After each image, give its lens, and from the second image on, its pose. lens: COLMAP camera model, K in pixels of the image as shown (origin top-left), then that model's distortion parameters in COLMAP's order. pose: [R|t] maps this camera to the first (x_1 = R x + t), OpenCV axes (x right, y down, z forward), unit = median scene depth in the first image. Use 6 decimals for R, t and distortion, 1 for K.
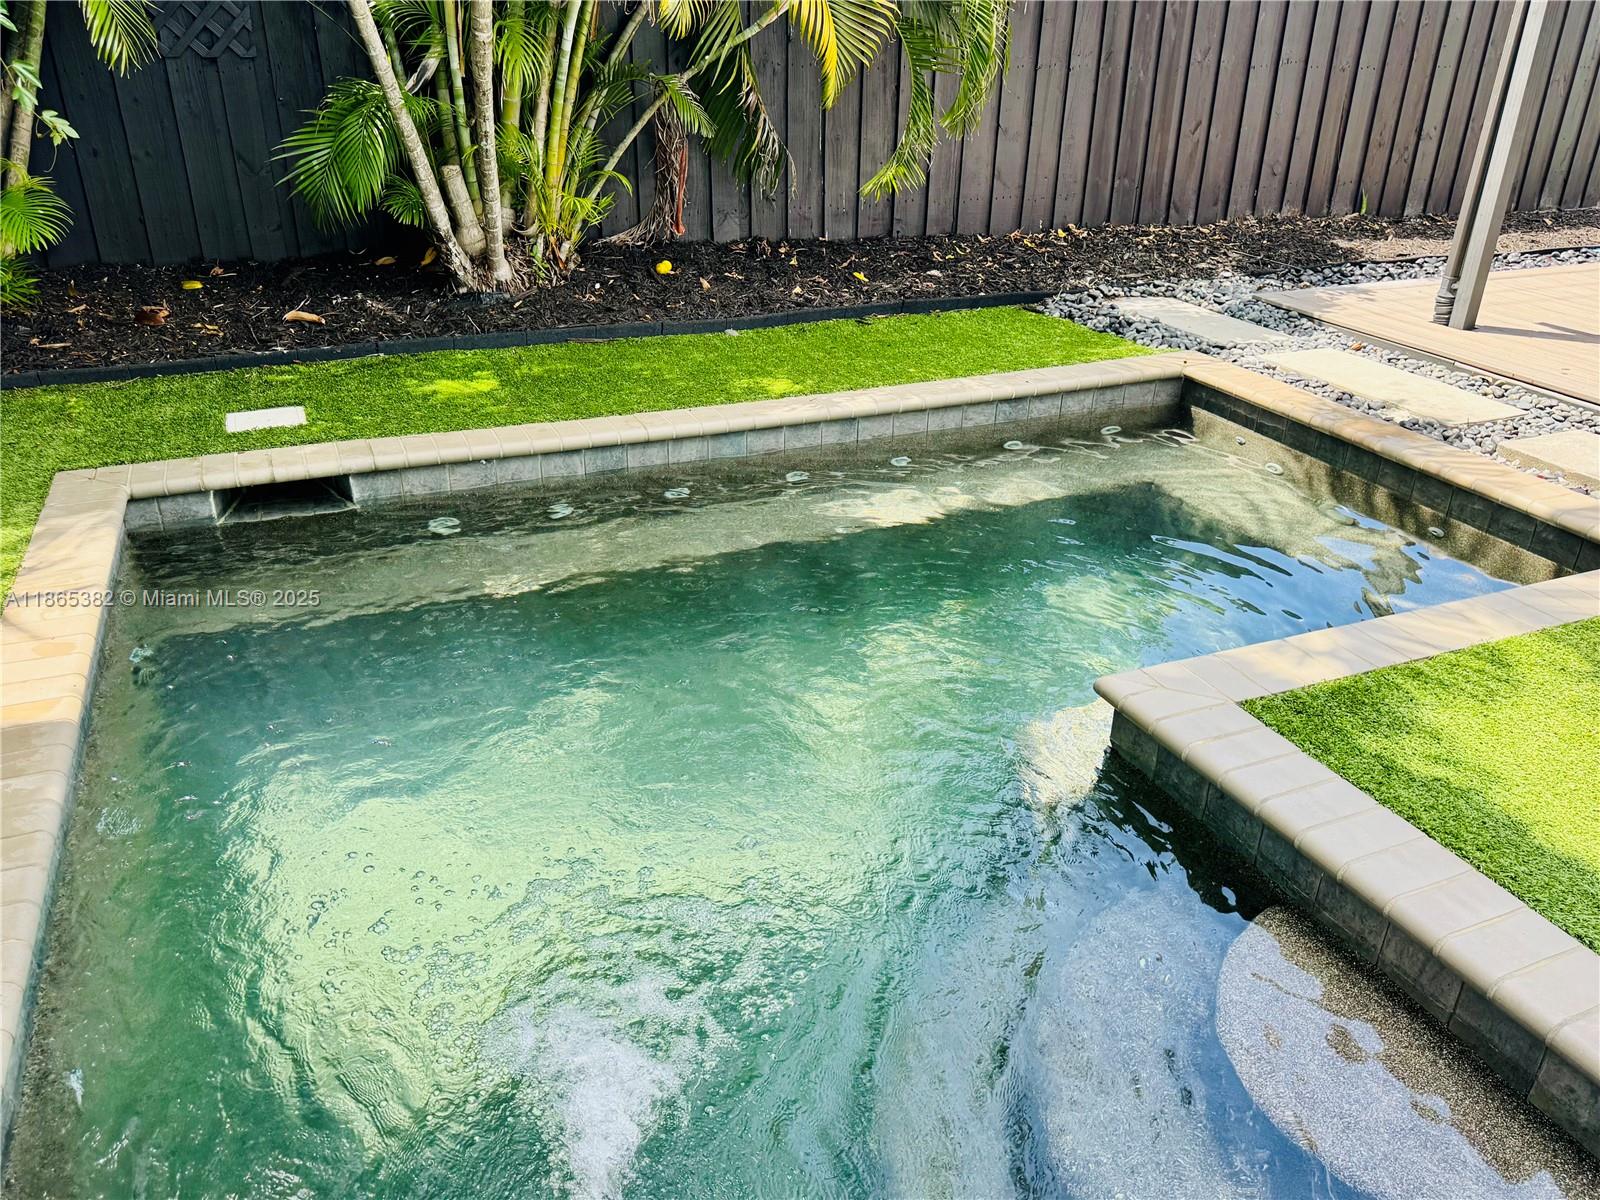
lens RADIAL K [[1212.3, 0, 789.2], [0, 1212.3, 589.5], [0, 0, 1]] dist [0.034550, -0.002675]
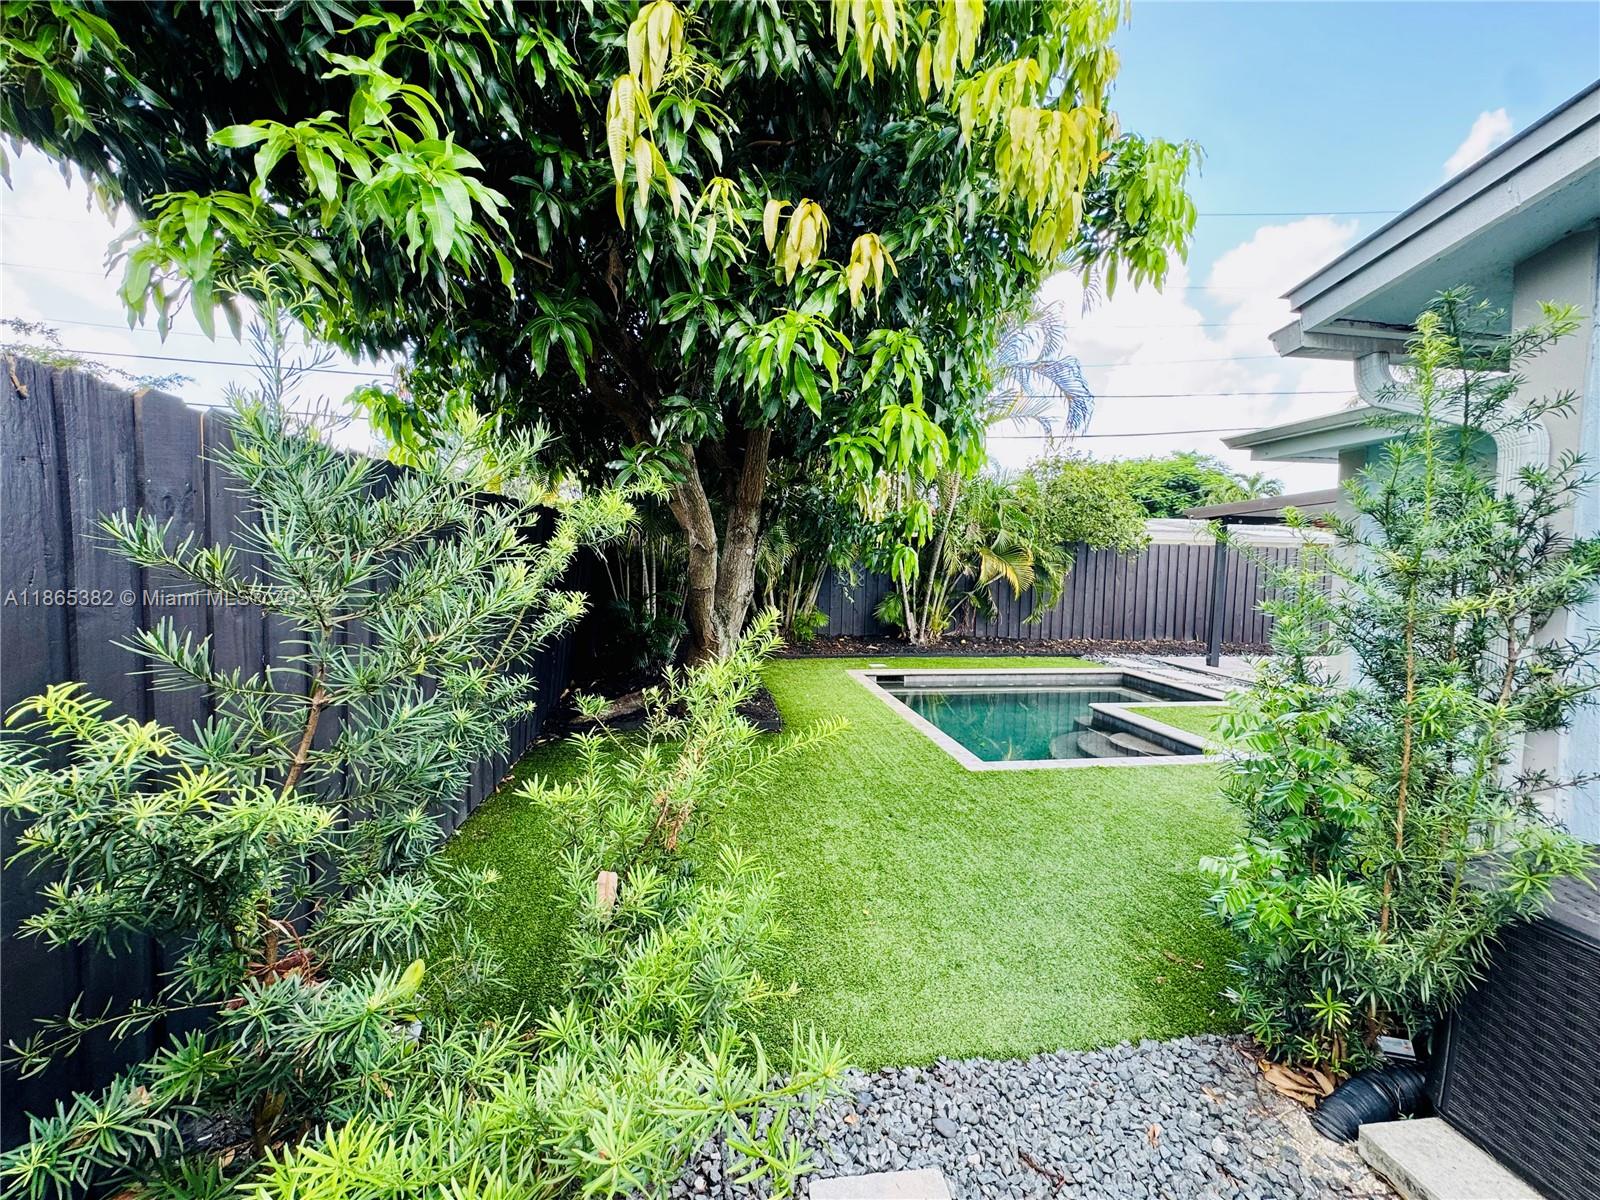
lens RADIAL K [[637.7, 0, 800.0], [0, 637.7, 601.9], [0, 0, 1]] dist [0.001288, 0.000075]
pose [[0.973076, 0.022795, -0.229355, -0.165160], [-0.107835, 0.924494, -0.365627, 0.408714], [0.203703, 0.380515, 0.902061, -0.926712]]
